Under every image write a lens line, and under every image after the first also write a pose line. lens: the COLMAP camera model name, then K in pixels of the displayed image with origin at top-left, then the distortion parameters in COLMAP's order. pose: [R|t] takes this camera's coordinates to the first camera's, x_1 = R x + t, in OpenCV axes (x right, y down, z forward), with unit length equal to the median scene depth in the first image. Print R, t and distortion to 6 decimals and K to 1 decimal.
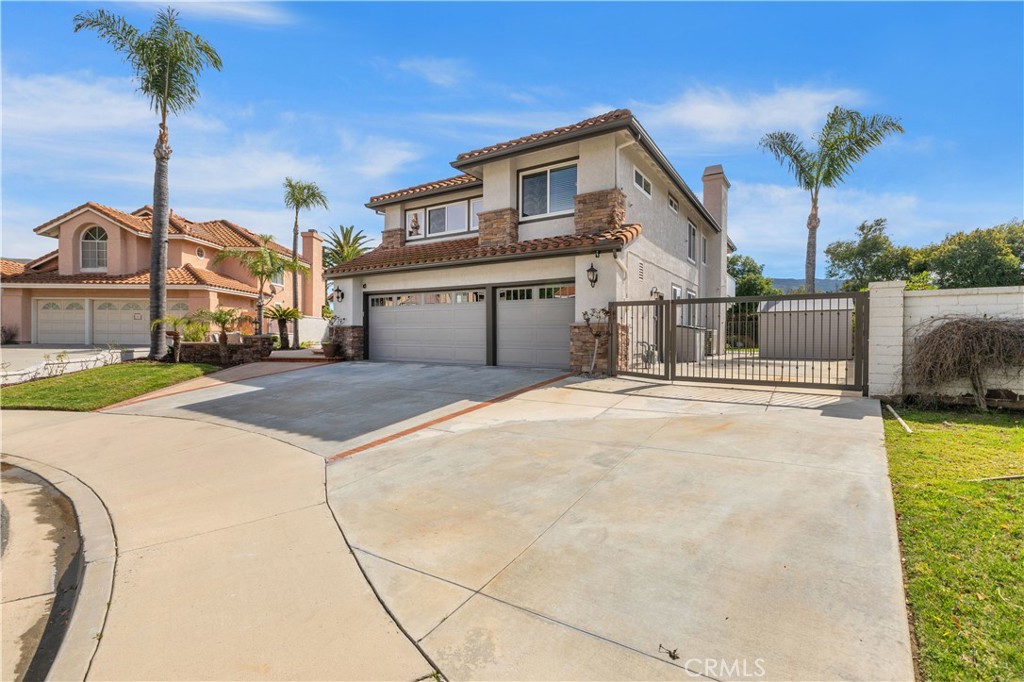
lens RADIAL K [[455.1, 0, 515.8], [0, 455.1, 352.0], [0, 0, 1]] dist [-0.003196, 0.000221]
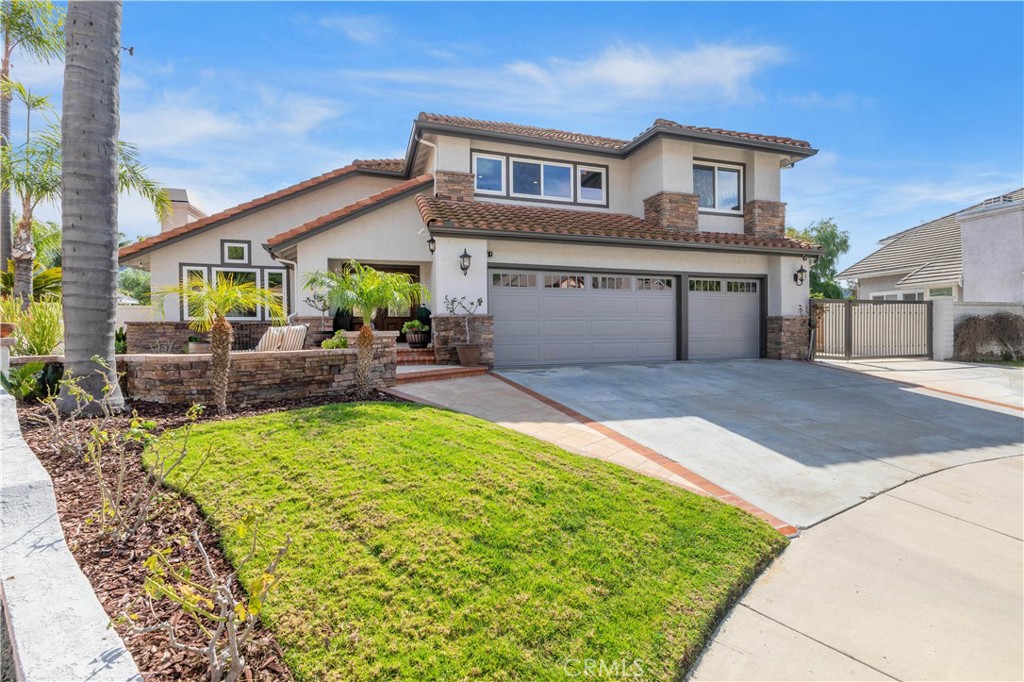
lens RADIAL K [[455.1, 0, 513.1], [0, 455.1, 339.0], [0, 0, 1]] dist [-0.003196, 0.000221]
pose [[0.641820, -0.027551, 0.766360, -0.905565], [0.033325, 0.999412, 0.008019, -0.029803], [-0.766130, 0.020392, 0.642361, 0.618226]]
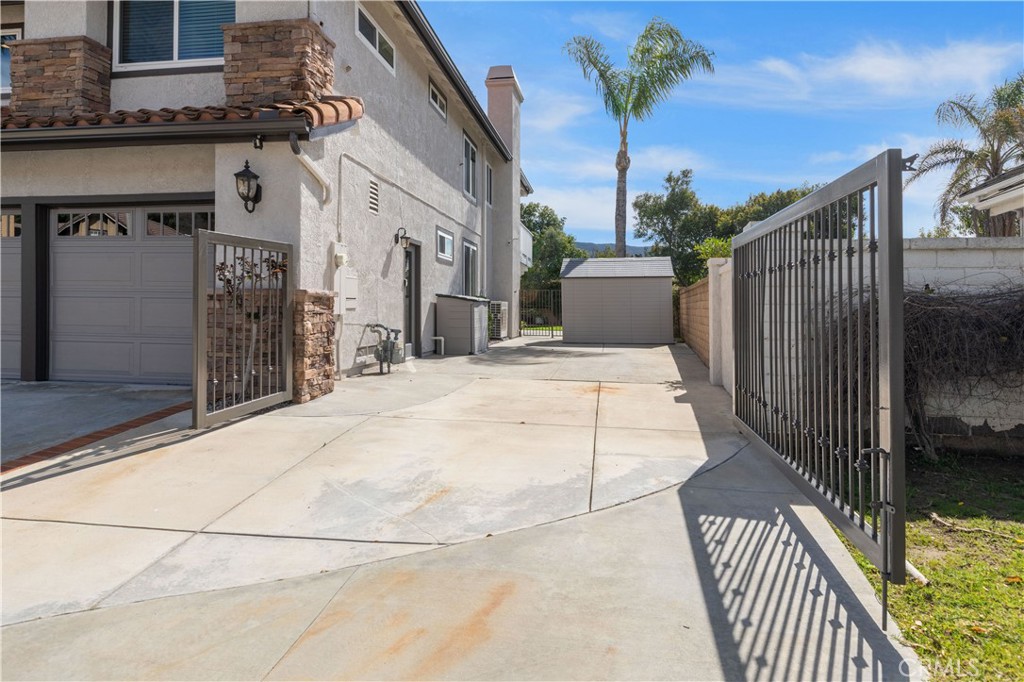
lens RADIAL K [[619.5, 0, 506.5], [0, 619.5, 302.5], [0, 0, 1]] dist [0.000077, 0.000755]
pose [[0.919035, 0.007826, 0.394099, 0.121529], [0.008790, 0.999147, -0.040339, -0.016428], [-0.394078, 0.040537, 0.918182, 0.237836]]
